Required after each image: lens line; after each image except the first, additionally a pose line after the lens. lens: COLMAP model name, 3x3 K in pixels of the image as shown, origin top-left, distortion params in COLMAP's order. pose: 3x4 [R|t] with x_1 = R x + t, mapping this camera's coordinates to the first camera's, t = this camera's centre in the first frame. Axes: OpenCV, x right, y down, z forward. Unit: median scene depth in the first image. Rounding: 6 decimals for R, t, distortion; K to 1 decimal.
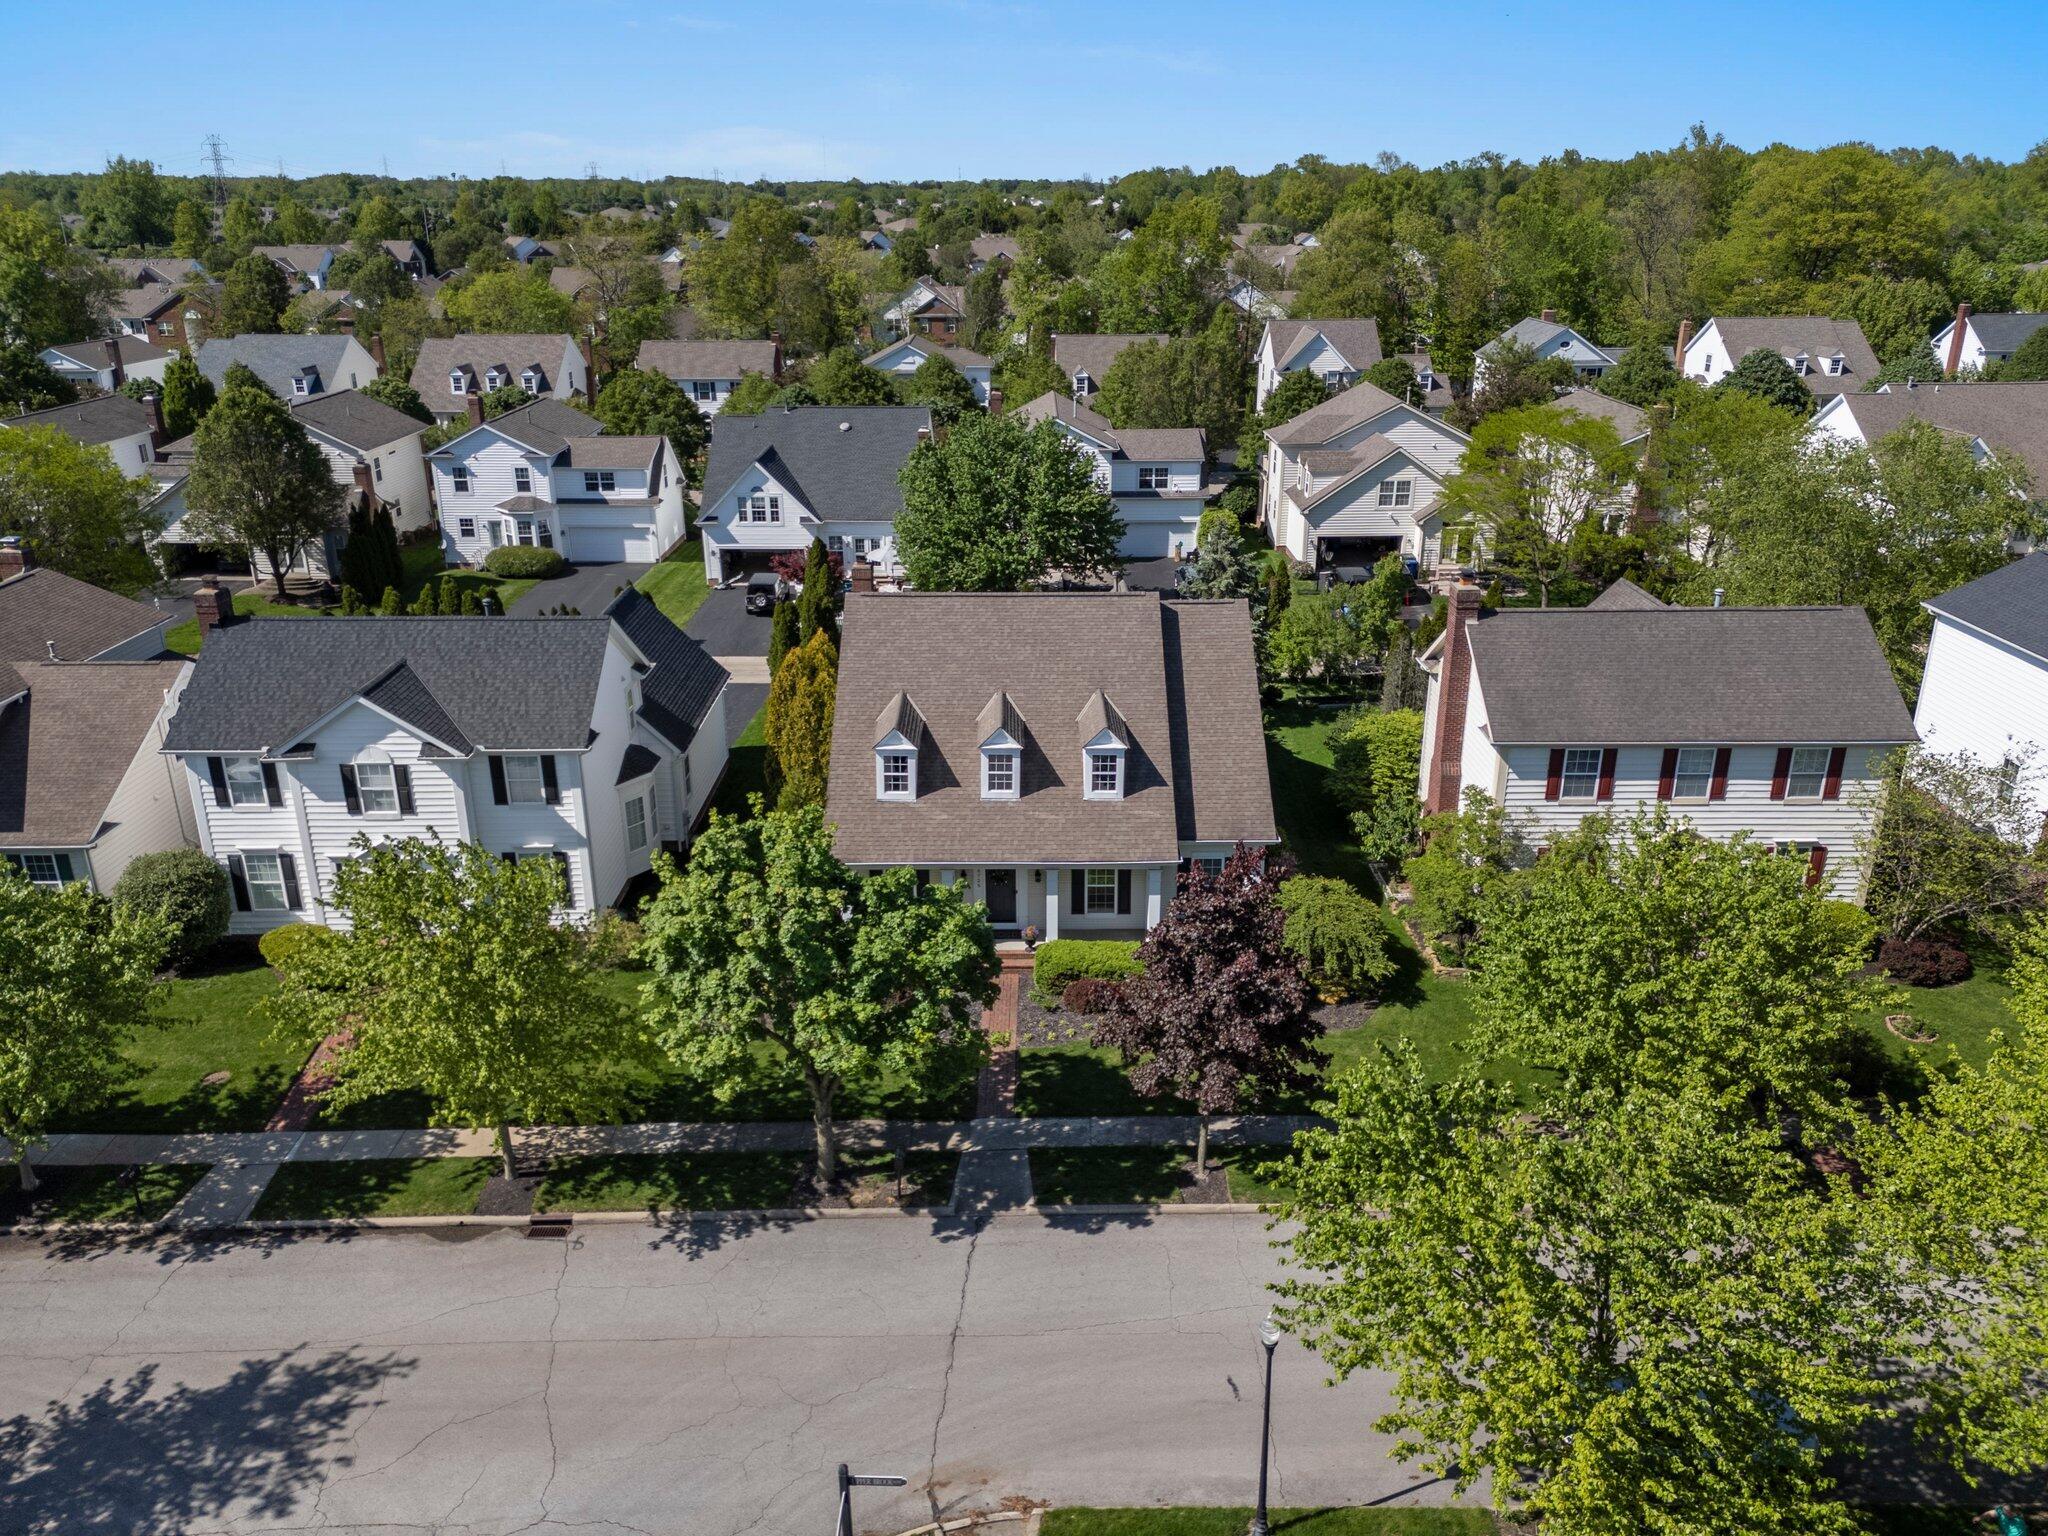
lens RADIAL K [[1504.9, 0, 1024.0], [0, 1504.9, 768.0], [0, 0, 1]] dist [0.074428, -0.107255]
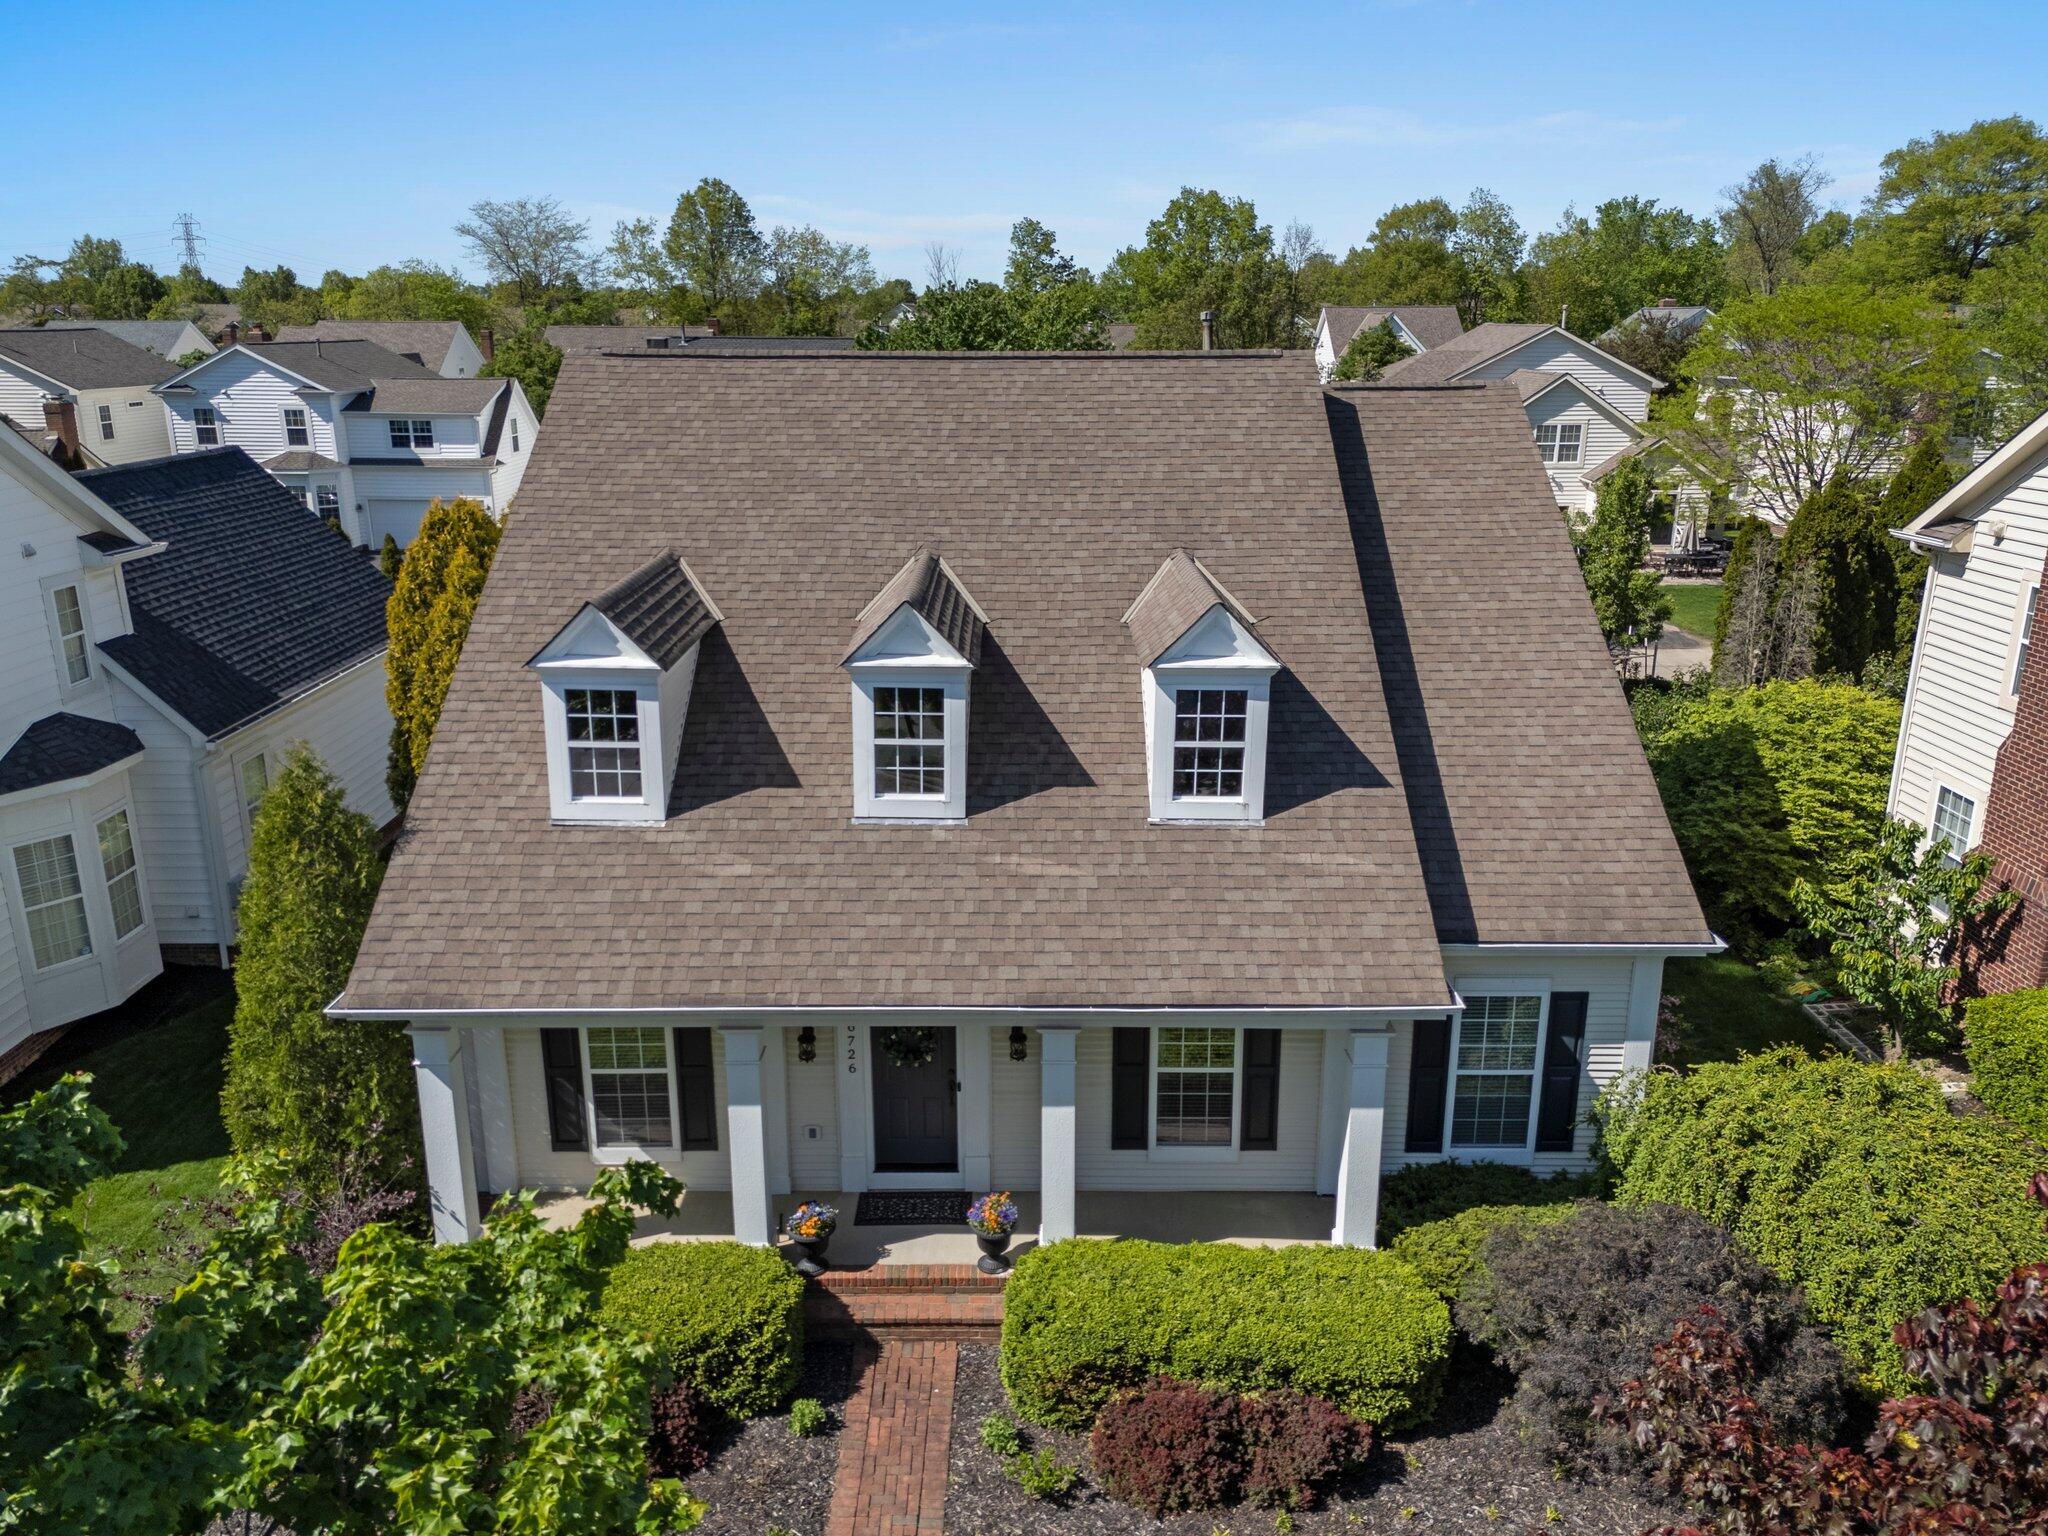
lens RADIAL K [[1490.4, 0, 1024.0], [0, 1490.4, 768.0], [0, 0, 1]] dist [0.072184, -0.052018]
pose [[0.999990, 0.003324, -0.002991, 0.011593], [-0.003540, 0.997146, -0.075416, 0.034048], [0.002732, 0.075425, 0.997148, 0.647972]]
